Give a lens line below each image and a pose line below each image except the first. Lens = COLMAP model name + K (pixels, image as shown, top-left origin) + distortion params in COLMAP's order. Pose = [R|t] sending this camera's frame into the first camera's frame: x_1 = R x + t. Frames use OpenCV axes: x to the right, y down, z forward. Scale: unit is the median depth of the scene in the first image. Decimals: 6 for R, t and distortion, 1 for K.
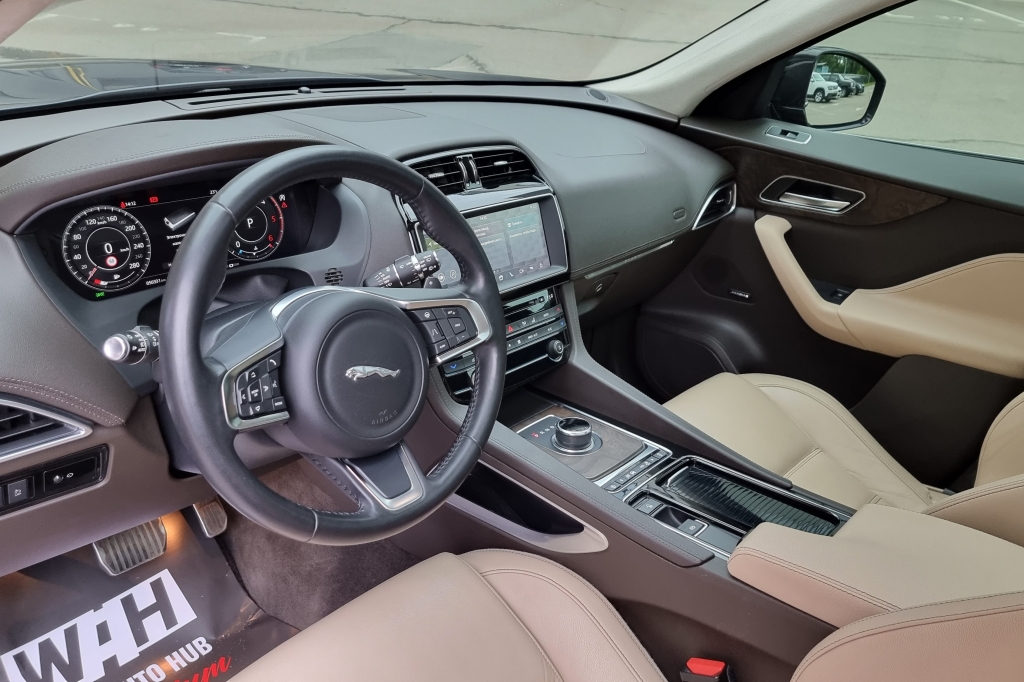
lens RADIAL K [[839.6, 0, 509.0], [0, 839.6, 349.3], [0, 0, 1]] dist [0.055141, -0.023101]
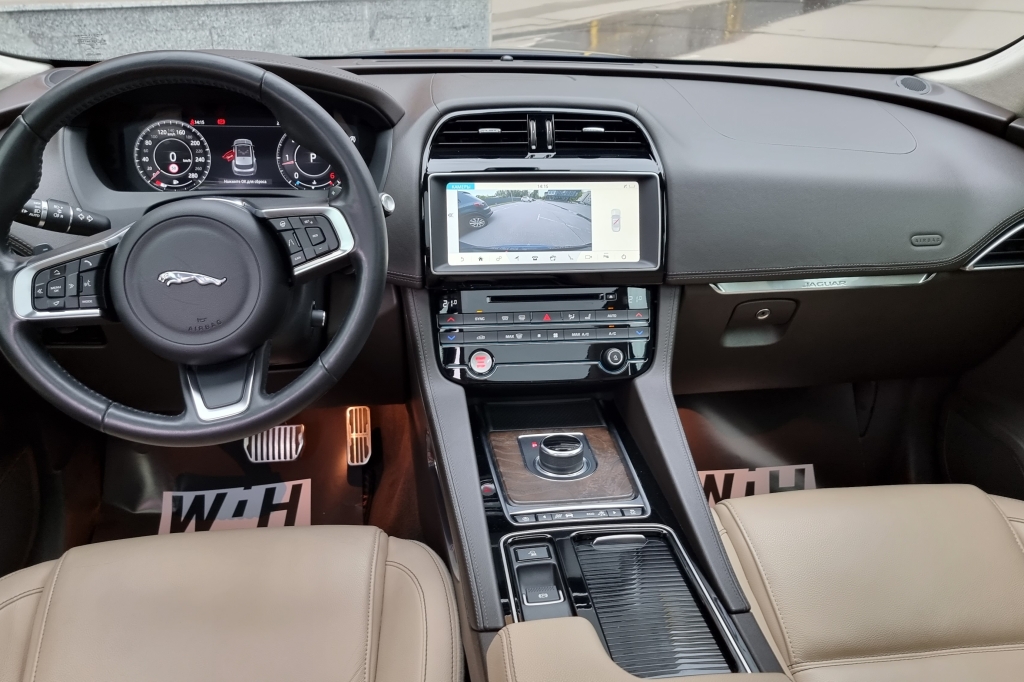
lens RADIAL K [[839.6, 0, 516.6], [0, 839.6, 336.1], [0, 0, 1]] dist [0.055141, -0.023101]
pose [[0.752629, 0.210127, -0.624016, 0.651043], [-0.248465, 0.968282, 0.026378, -0.027582], [0.609766, 0.135193, 0.780966, 0.399265]]
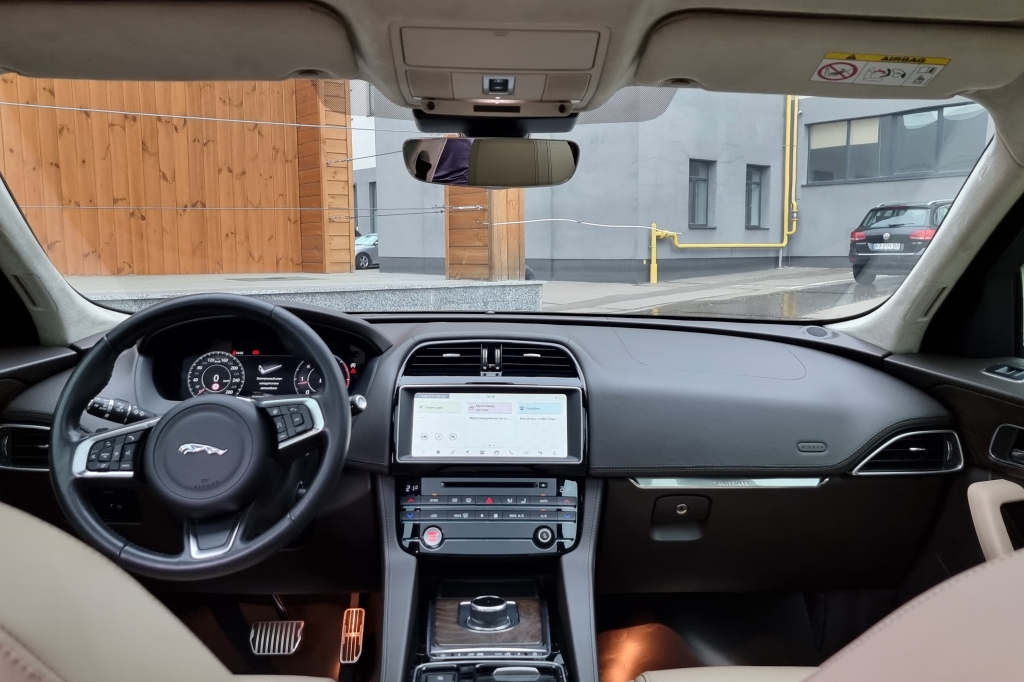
lens RADIAL K [[839.6, 0, 518.0], [0, 839.6, 337.4], [0, 0, 1]] dist [0.055141, -0.023101]
pose [[0.689924, -0.003782, -0.723872, 0.988055], [-0.272005, 0.925350, -0.264083, 0.066592], [0.670834, 0.379094, 0.637392, 0.355137]]
